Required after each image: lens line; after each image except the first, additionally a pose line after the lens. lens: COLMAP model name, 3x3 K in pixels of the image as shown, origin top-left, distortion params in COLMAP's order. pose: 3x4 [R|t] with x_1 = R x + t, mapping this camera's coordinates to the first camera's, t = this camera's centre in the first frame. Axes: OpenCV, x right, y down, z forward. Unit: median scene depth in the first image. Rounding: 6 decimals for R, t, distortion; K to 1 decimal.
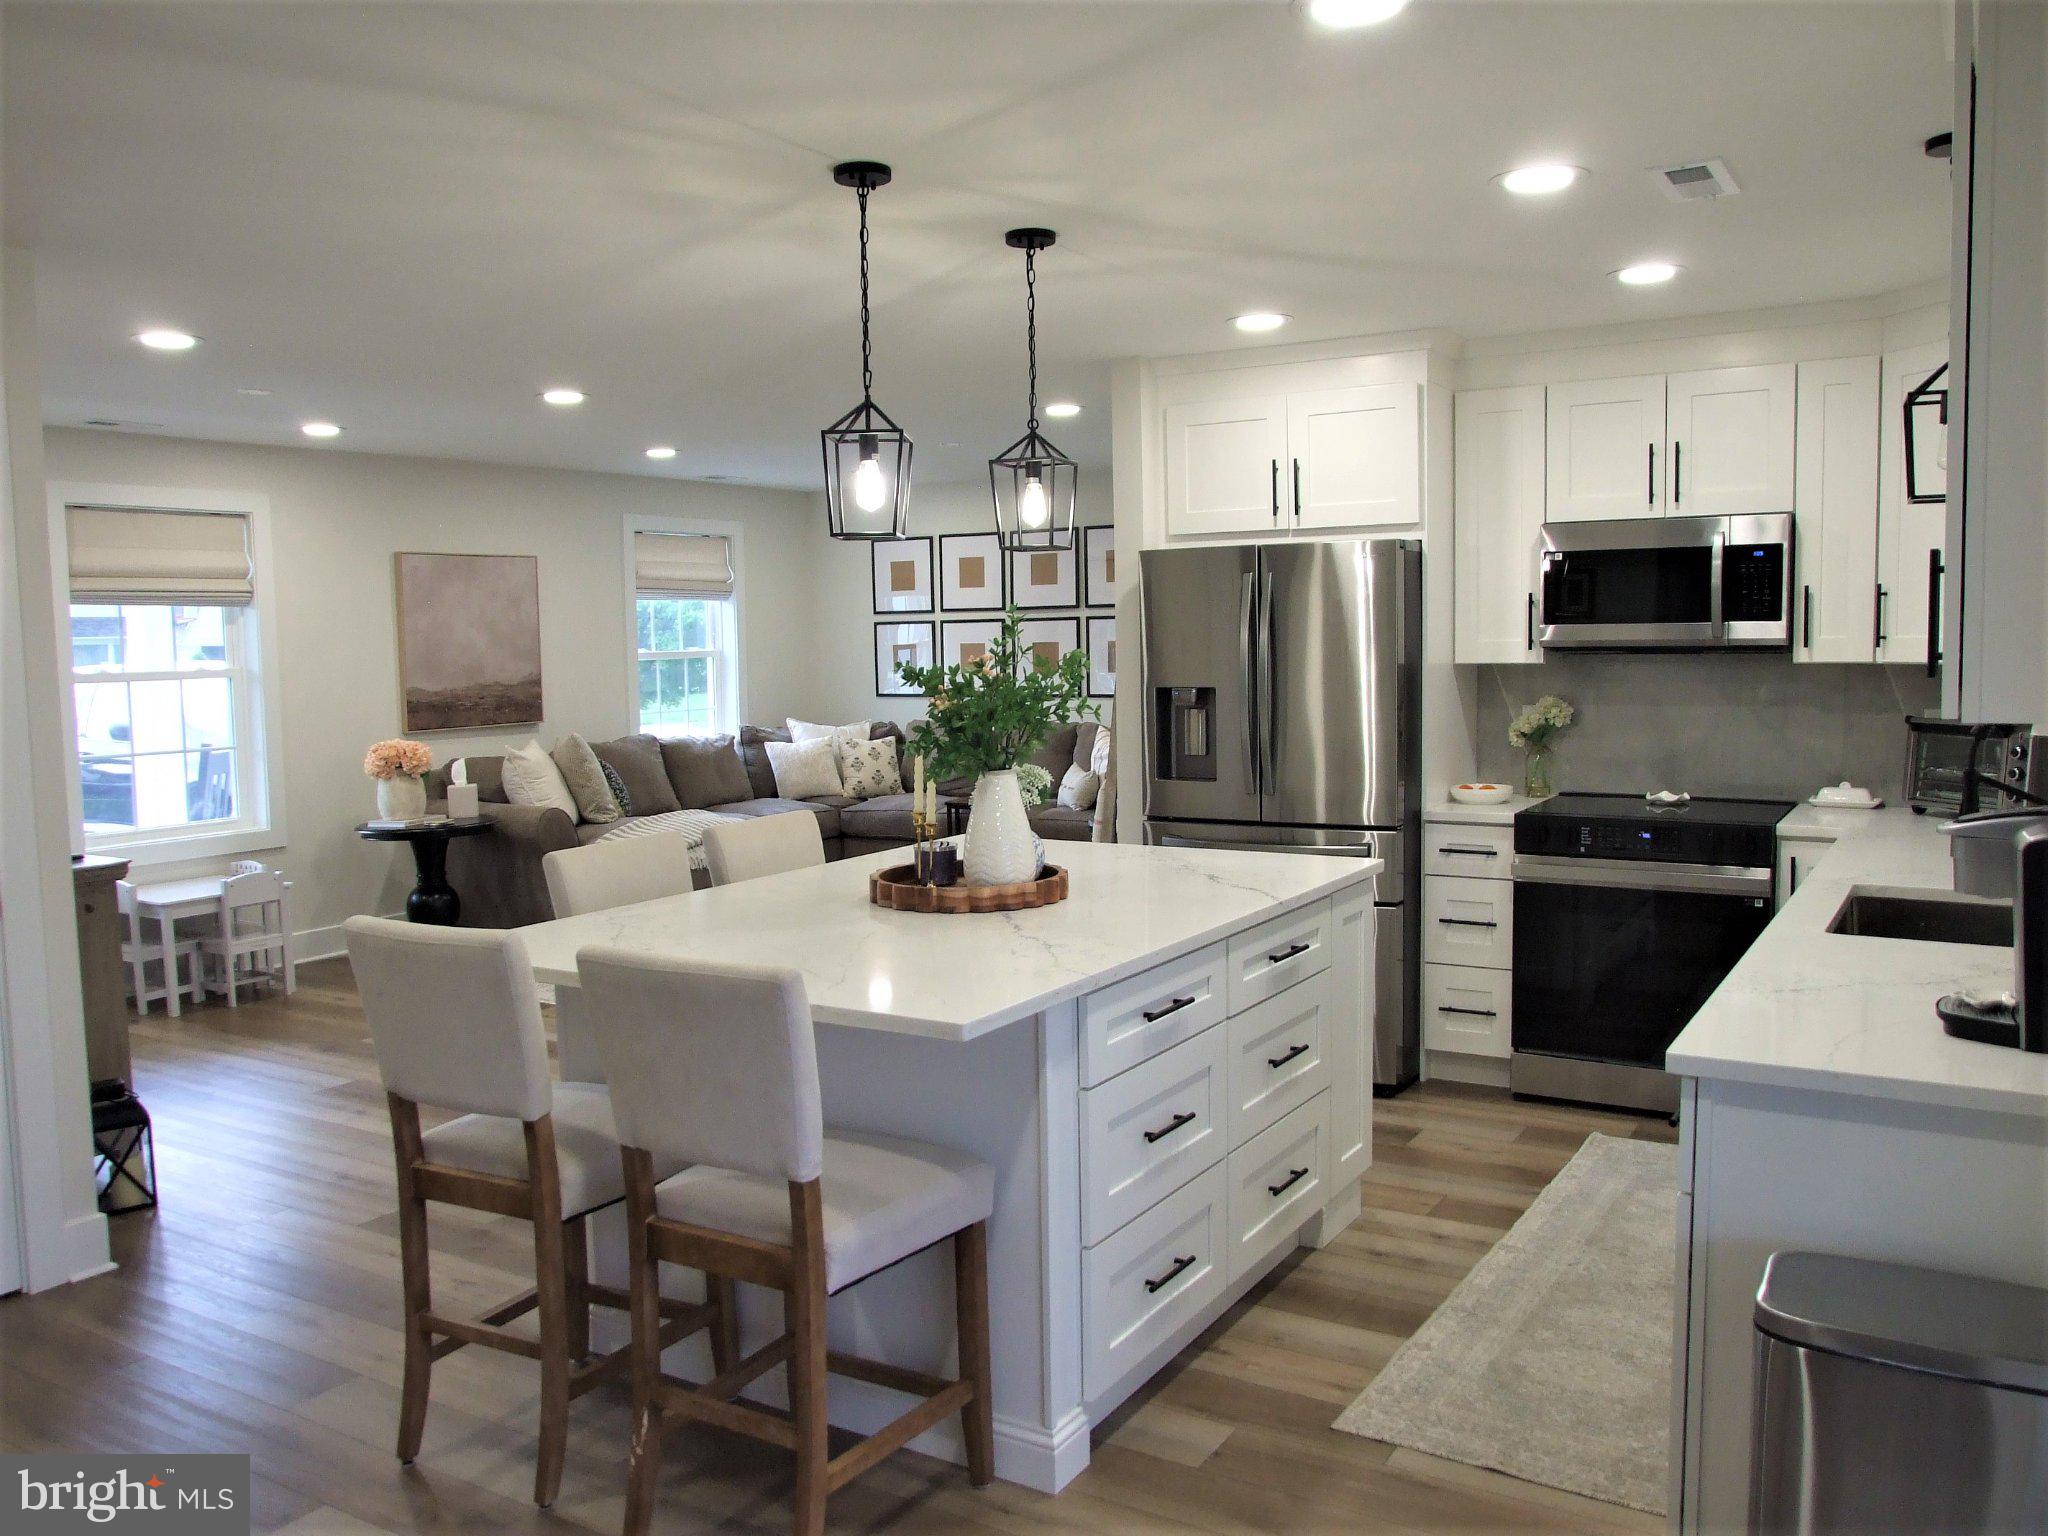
lens RADIAL K [[1669.1, 0, 1024.0], [0, 1669.1, 768.0], [0, 0, 1]] dist [-0.097578, 0.158483]
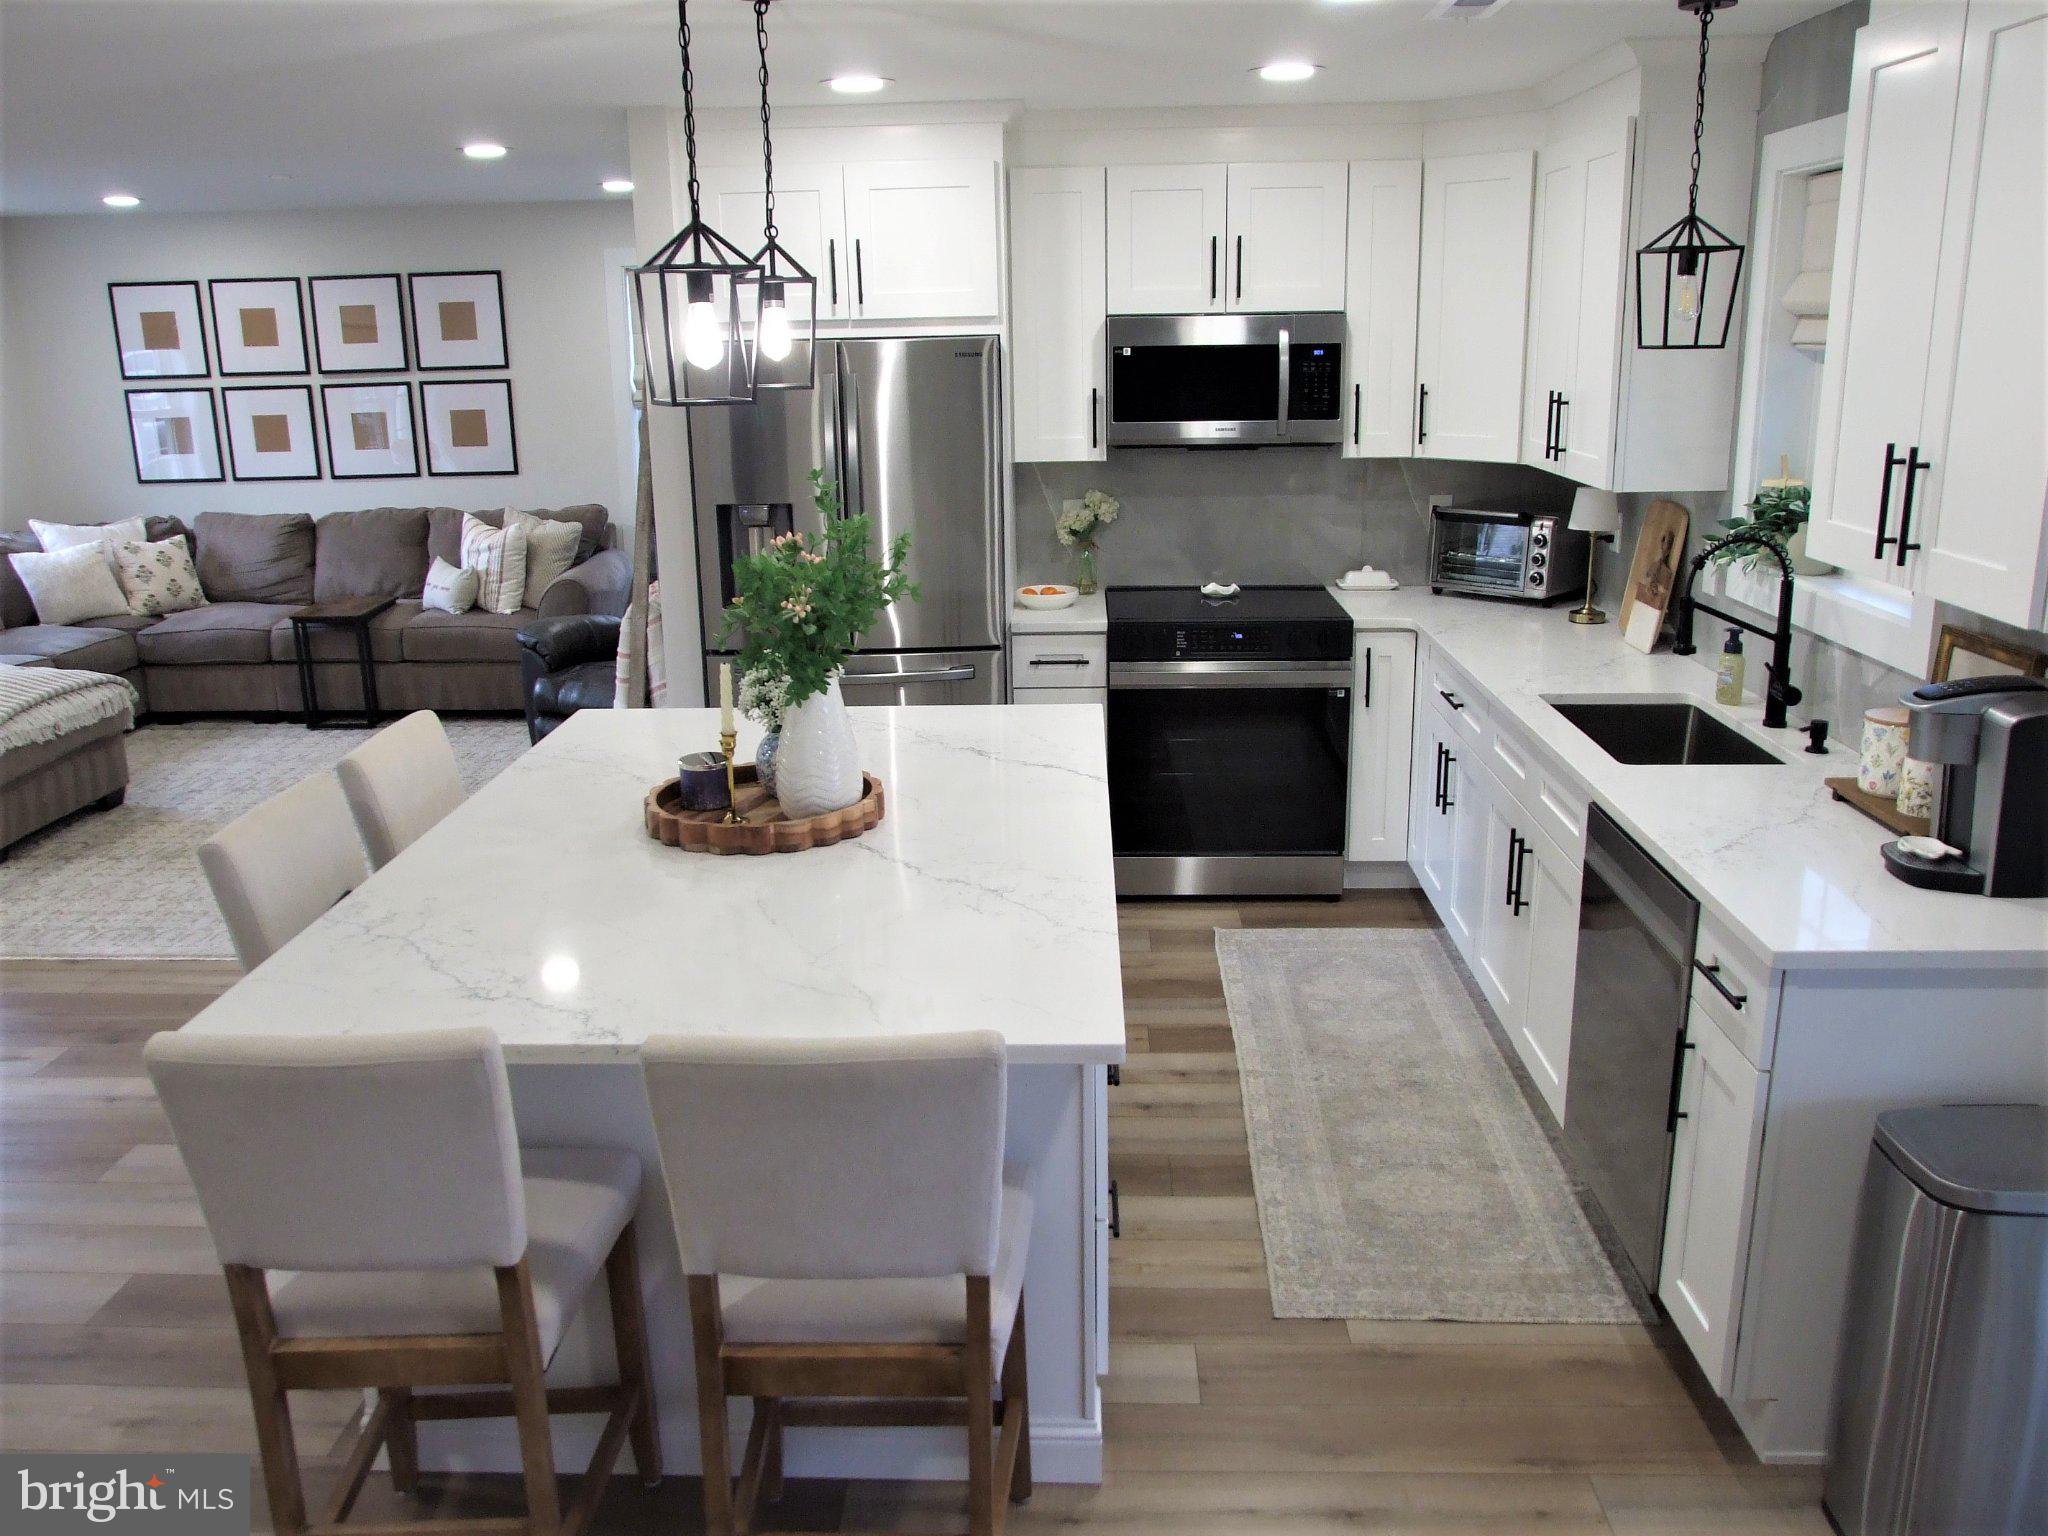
lens RADIAL K [[1676.9, 0, 1024.0], [0, 1676.9, 768.0], [0, 0, 1]] dist [-0.036983, 0.007948]
pose [[0.867429, -0.127822, 0.480862, -0.236403], [0.043093, 0.982107, 0.183326, -0.071451], [-0.495691, -0.138301, 0.857417, 0.155929]]
